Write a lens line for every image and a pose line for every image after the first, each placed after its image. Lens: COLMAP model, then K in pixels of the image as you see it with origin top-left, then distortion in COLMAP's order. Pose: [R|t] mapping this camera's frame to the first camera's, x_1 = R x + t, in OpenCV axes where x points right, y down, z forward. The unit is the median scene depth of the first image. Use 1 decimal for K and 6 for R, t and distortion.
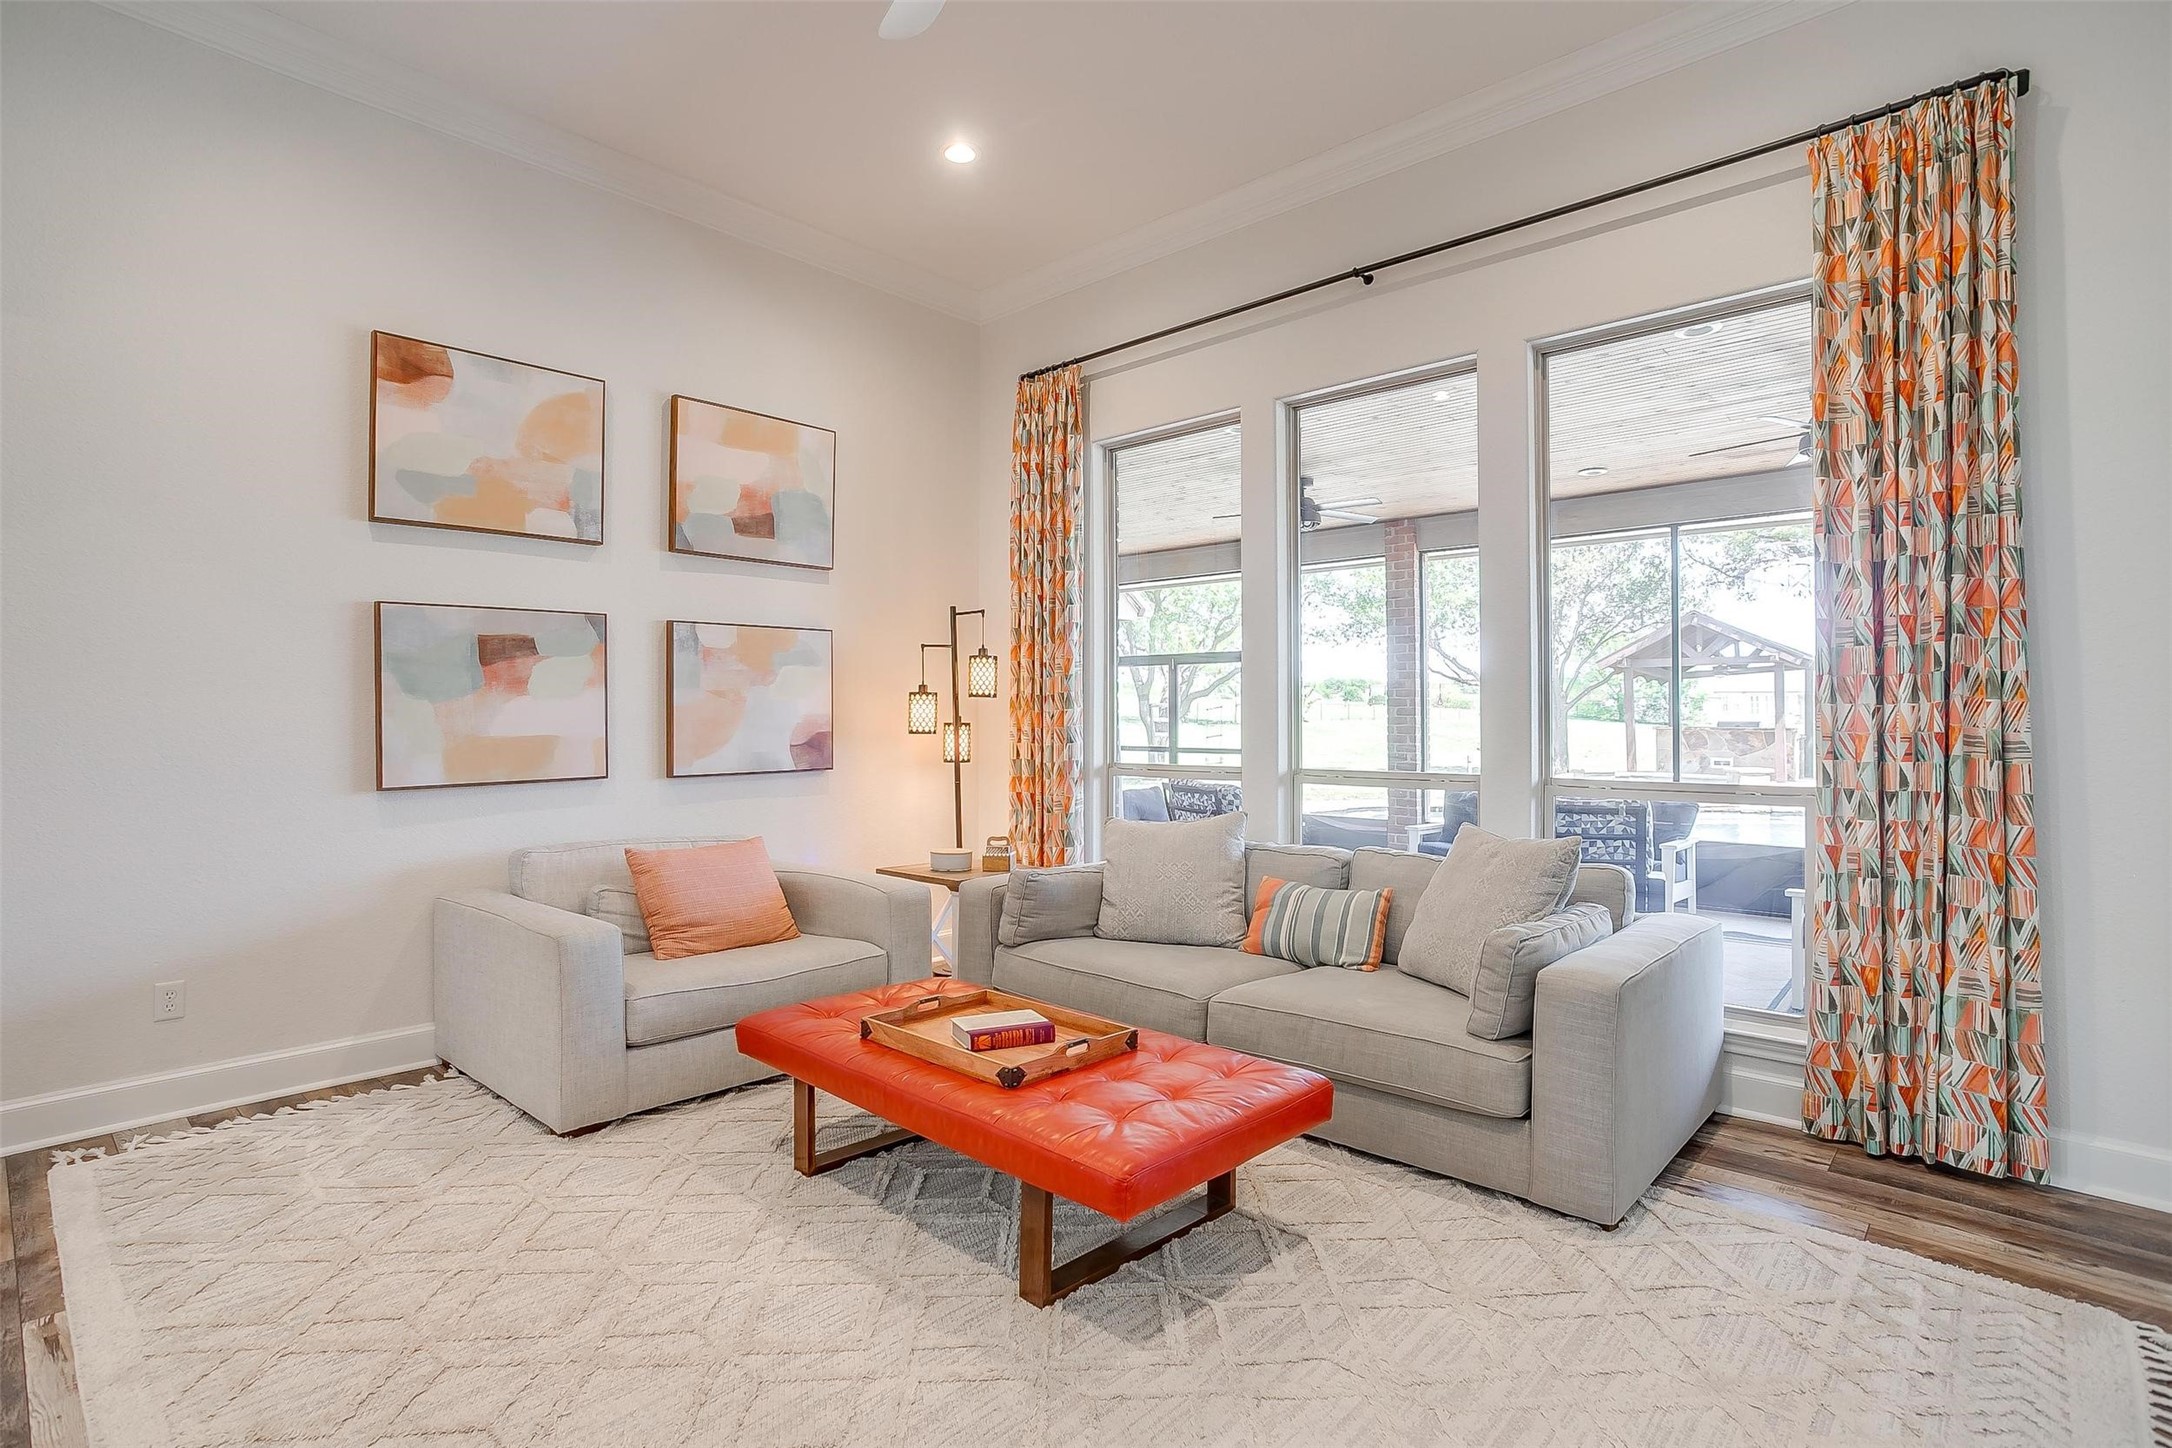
lens RADIAL K [[1064.7, 0, 1065.9], [0, 1064.7, 709.8], [0, 0, 1]] dist [-0.048727, 0.024881]
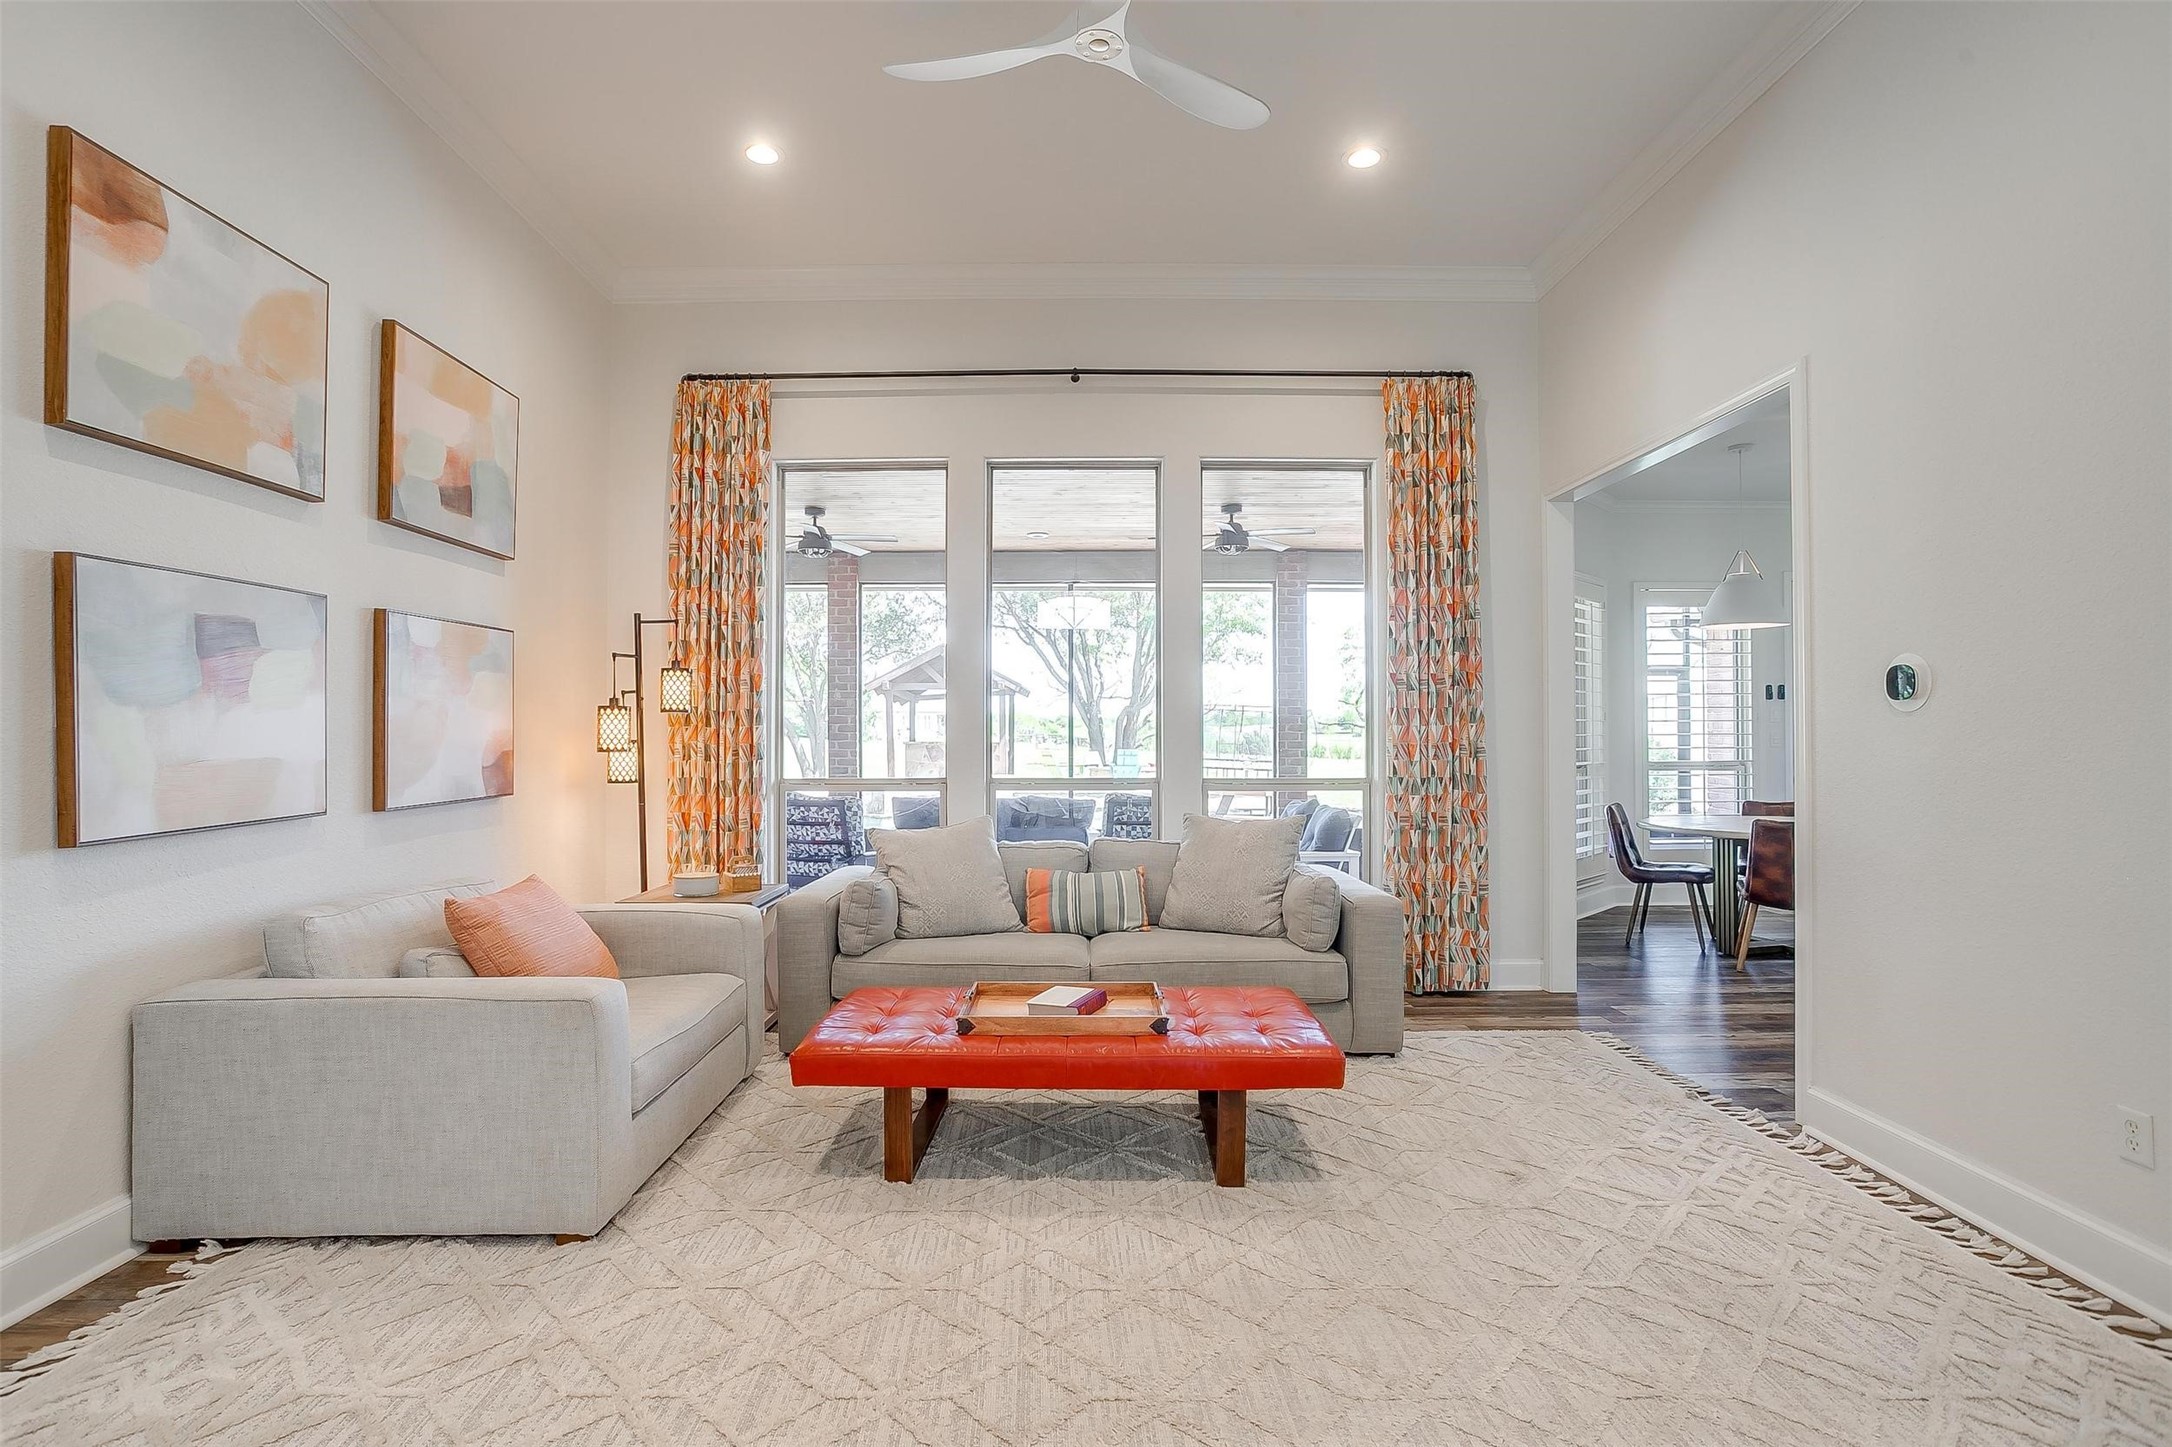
lens RADIAL K [[1064.7, 0, 1063.3], [0, 1064.7, 724.8], [0, 0, 1]] dist [-0.048727, 0.024881]
pose [[0.730413, 0.006165, 0.682978, -0.613326], [-0.004974, 0.999981, -0.003707, 0.001388], [-0.682988, -0.000689, 0.730429, 0.111255]]
